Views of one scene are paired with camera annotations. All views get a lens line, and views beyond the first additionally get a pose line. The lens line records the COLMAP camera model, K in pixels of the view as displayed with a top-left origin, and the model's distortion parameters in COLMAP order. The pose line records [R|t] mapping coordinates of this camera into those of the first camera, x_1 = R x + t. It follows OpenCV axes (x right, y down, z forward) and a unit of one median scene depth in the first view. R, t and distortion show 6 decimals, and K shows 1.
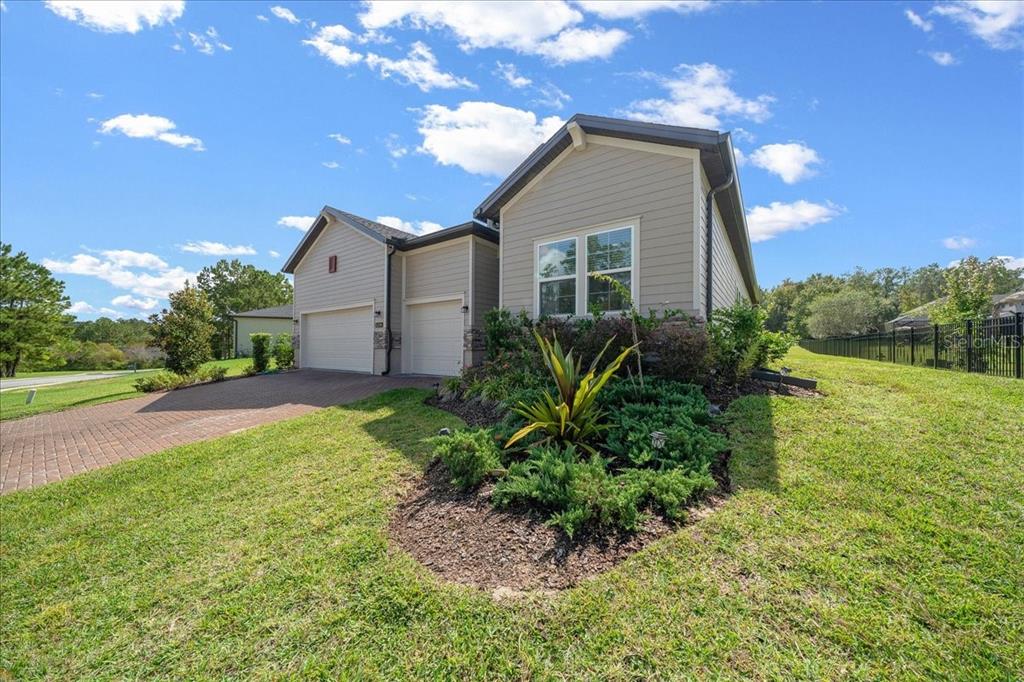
lens RADIAL K [[348.7, 0, 517.7], [0, 348.7, 346.8], [0, 0, 1]] dist [-0.005719, -0.000045]
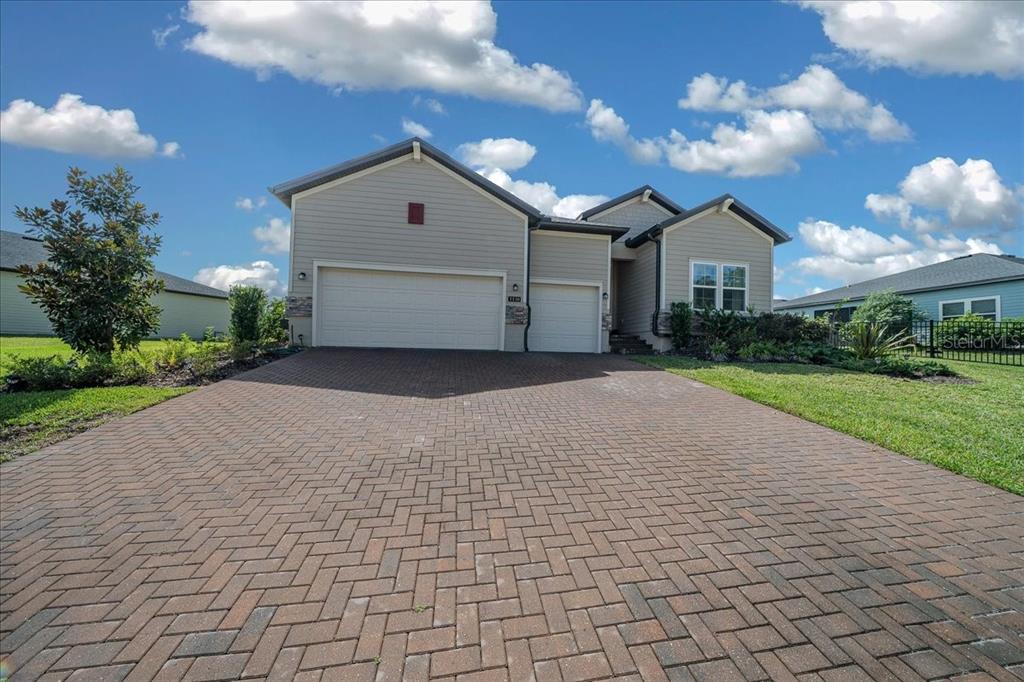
lens RADIAL K [[346.9, 0, 513.5], [0, 346.9, 342.4], [0, 0, 1]] dist [-0.004922, -0.000091]
pose [[0.701395, 0.028658, 0.712197, -1.219854], [-0.023963, 0.999575, -0.016623, 0.080629], [-0.712370, -0.005407, 0.701783, 0.384606]]
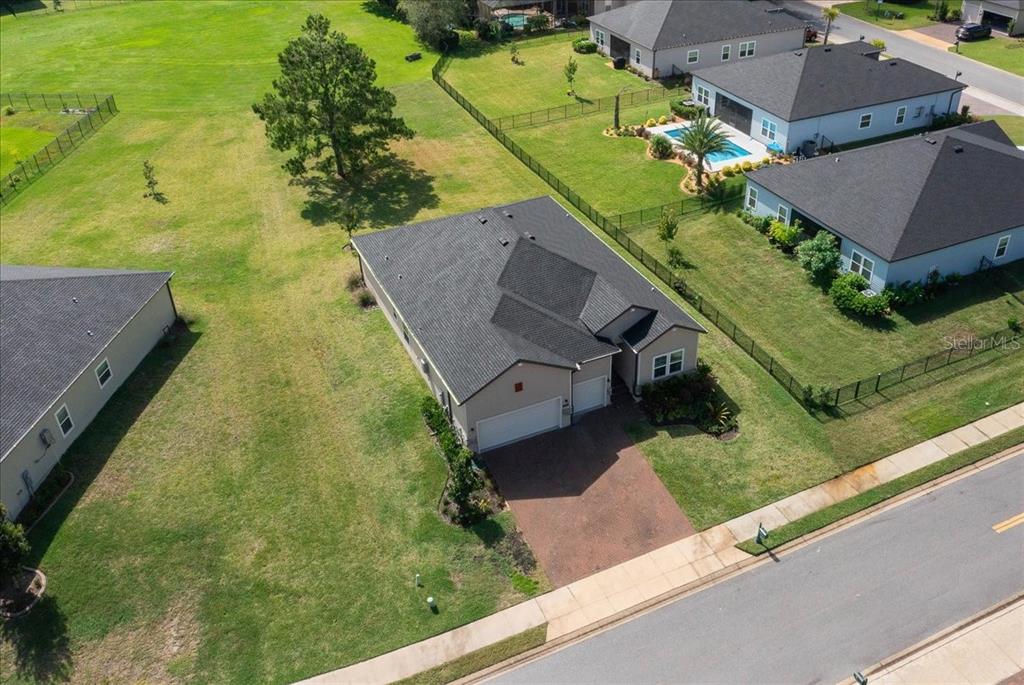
lens RADIAL K [[901.0, 0, 566.2], [0, 901.0, 340.4], [0, 0, 1]] dist [-0.016997, -0.011195]
pose [[0.468310, -0.494621, 0.732145, -4.255318], [0.004449, 0.829936, 0.557841, -3.445215], [-0.883553, -0.257985, 0.390868, -0.894755]]
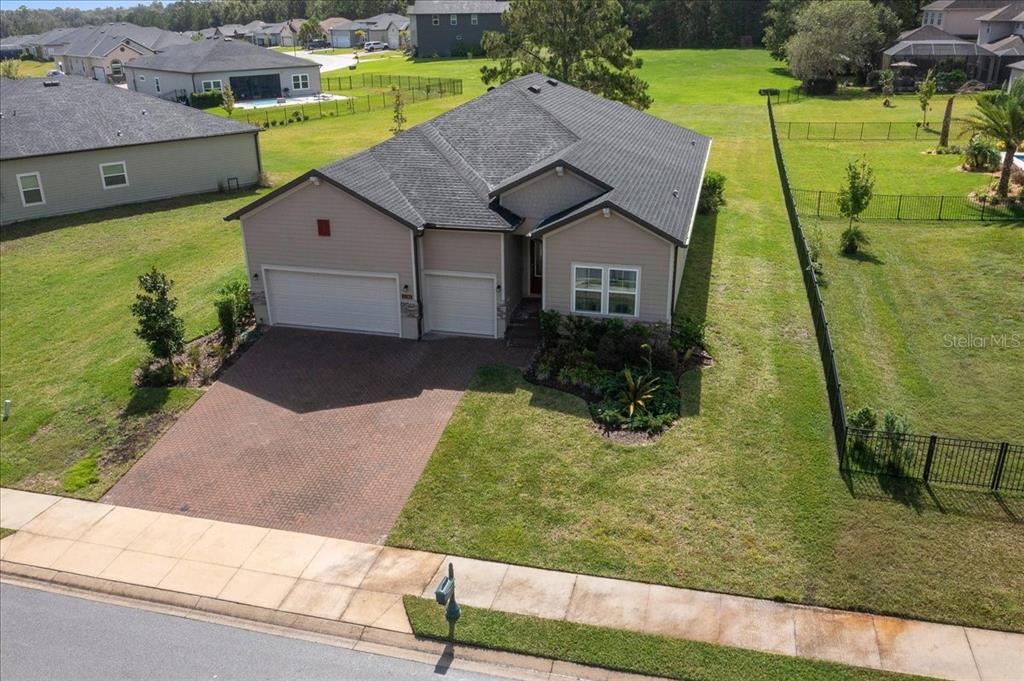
lens RADIAL K [[815.6, 0, 510.4], [0, 815.6, 337.5], [0, 0, 1]] dist [-0.014297, 0.002406]
pose [[0.933764, -0.151162, 0.324398, -1.083893], [0.016381, 0.923524, 0.383190, -1.062219], [-0.357513, -0.352496, 0.864830, -1.602404]]
